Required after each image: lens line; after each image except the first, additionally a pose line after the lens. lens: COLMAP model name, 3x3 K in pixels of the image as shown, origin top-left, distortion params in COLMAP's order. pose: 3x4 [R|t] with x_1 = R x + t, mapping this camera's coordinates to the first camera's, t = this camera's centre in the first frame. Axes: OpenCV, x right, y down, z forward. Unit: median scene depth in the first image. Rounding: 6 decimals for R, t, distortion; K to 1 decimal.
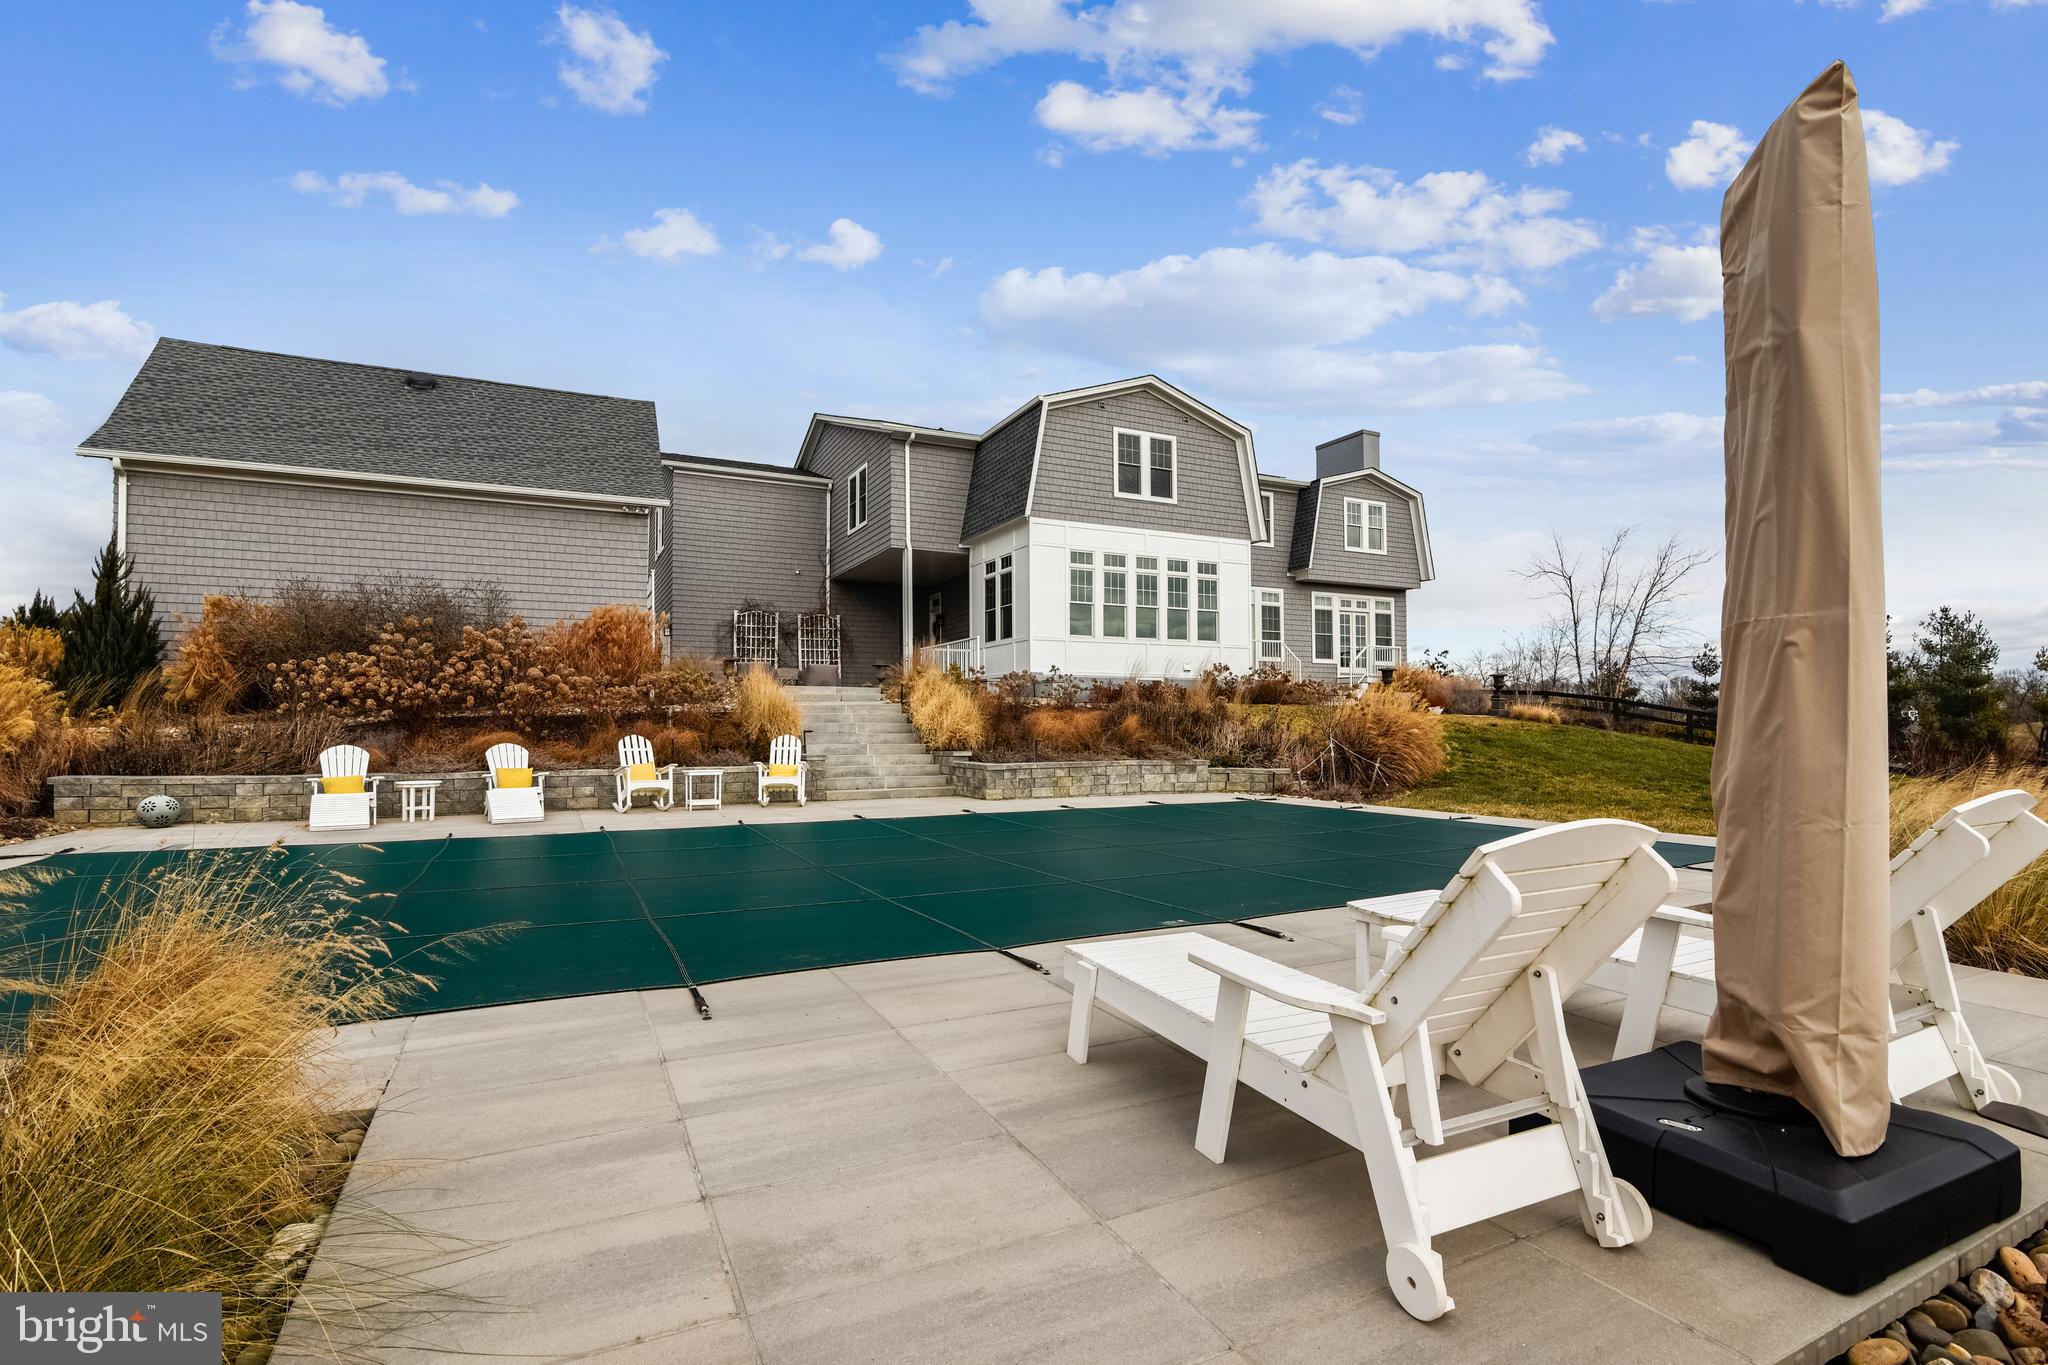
lens RADIAL K [[954.1, 0, 1014.6], [0, 954.1, 685.4], [0, 0, 1]] dist [-0.015843, 0.000740]
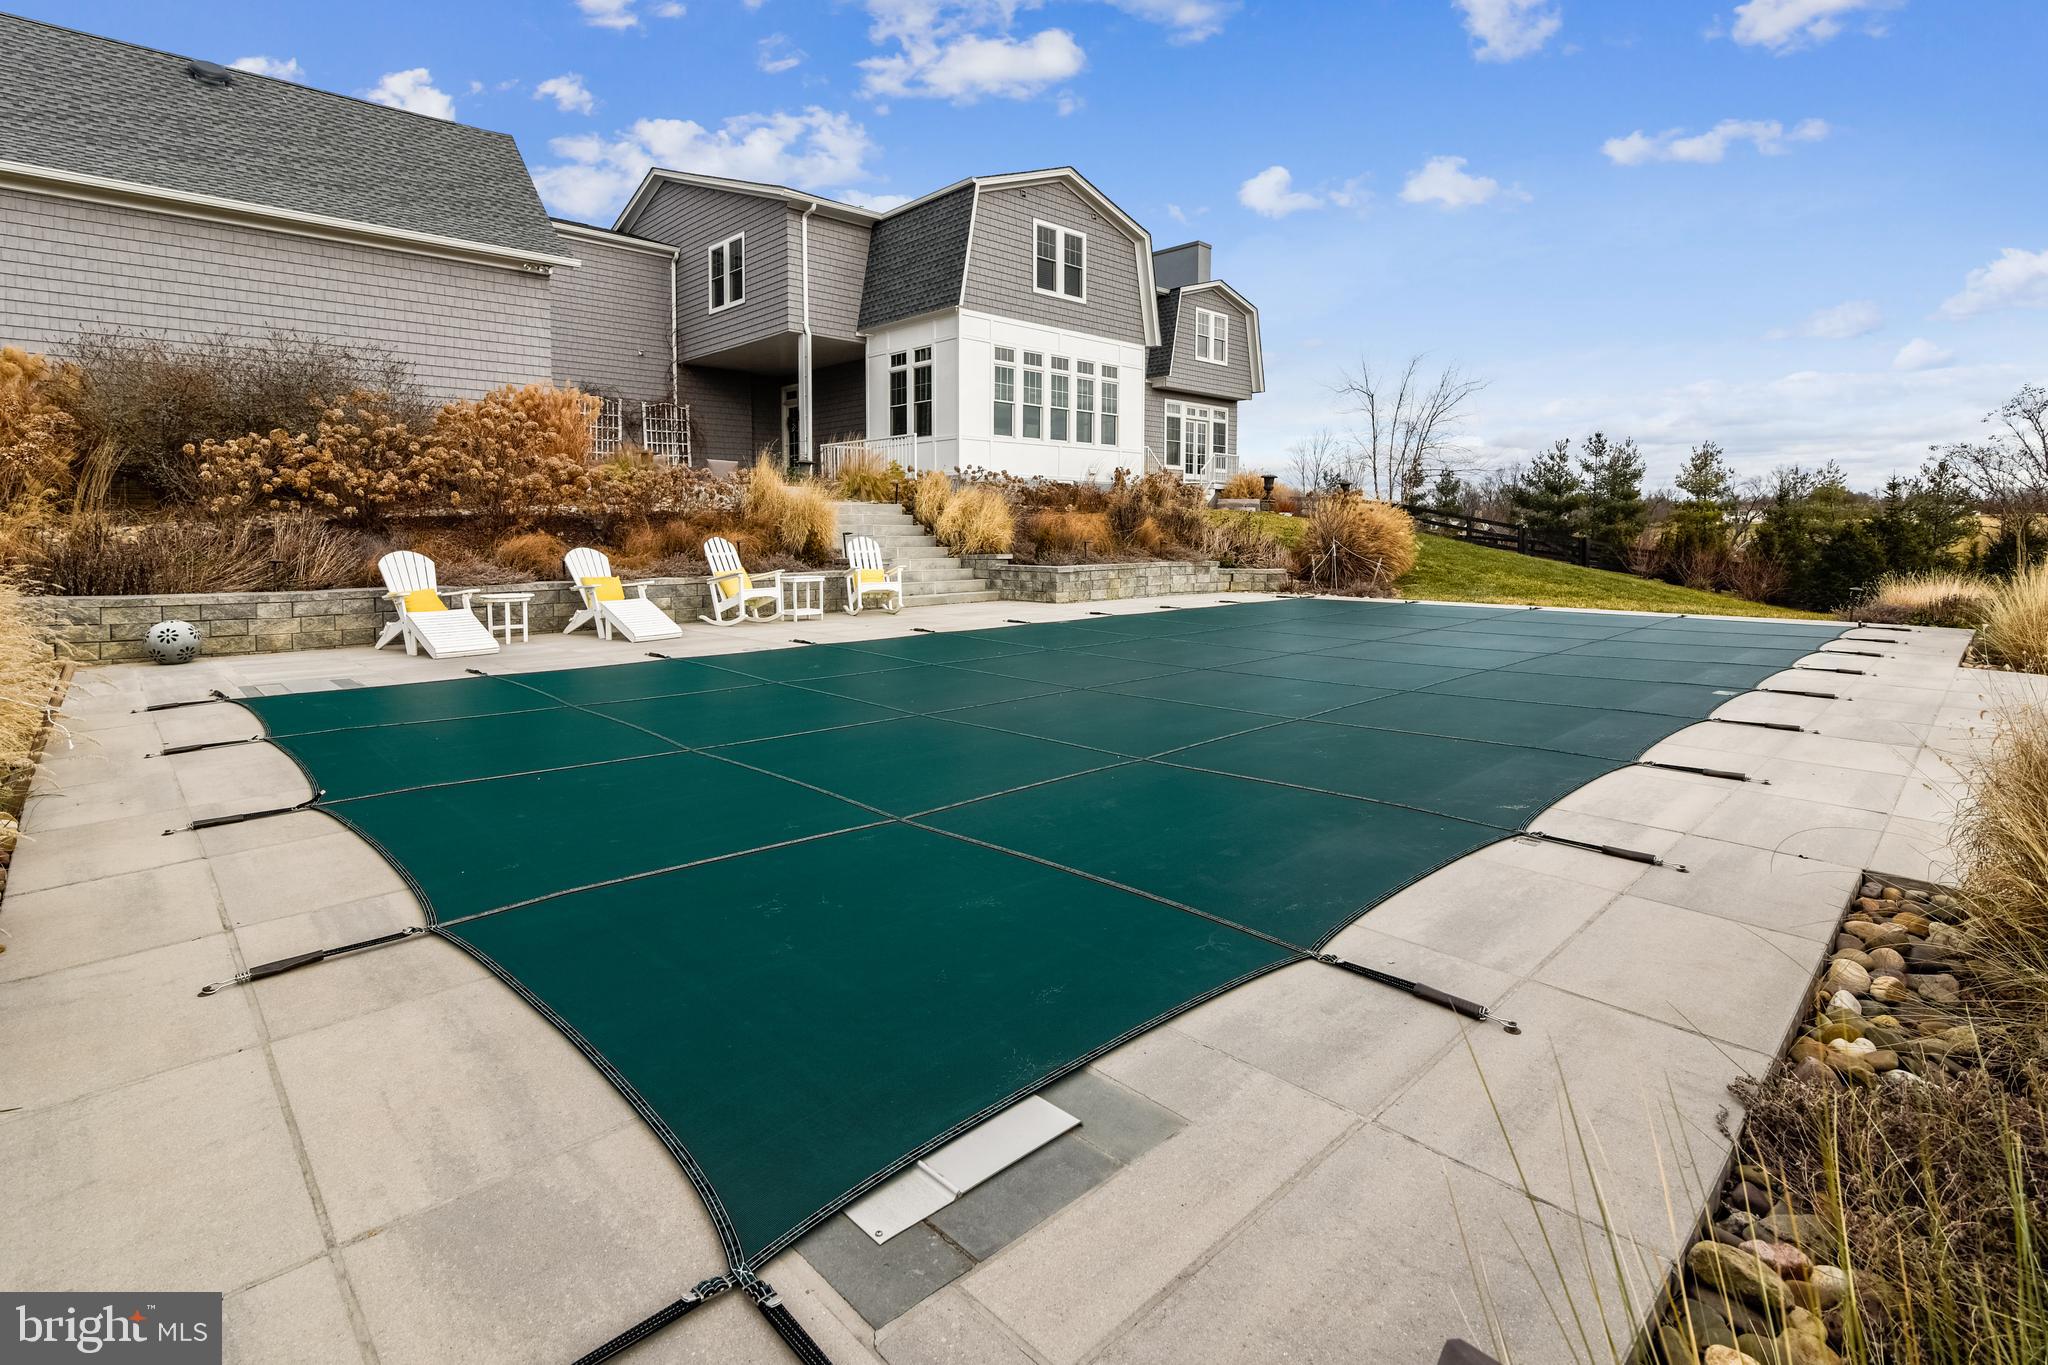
lens RADIAL K [[992.9, 0, 1022.3], [0, 992.9, 572.0], [0, 0, 1]] dist [-0.021912, 0.000981]
pose [[0.951649, -0.013731, 0.306880, -0.262660], [-0.011597, 0.996682, 0.080558, 0.004635], [-0.306968, -0.080222, 0.948333, 0.035039]]
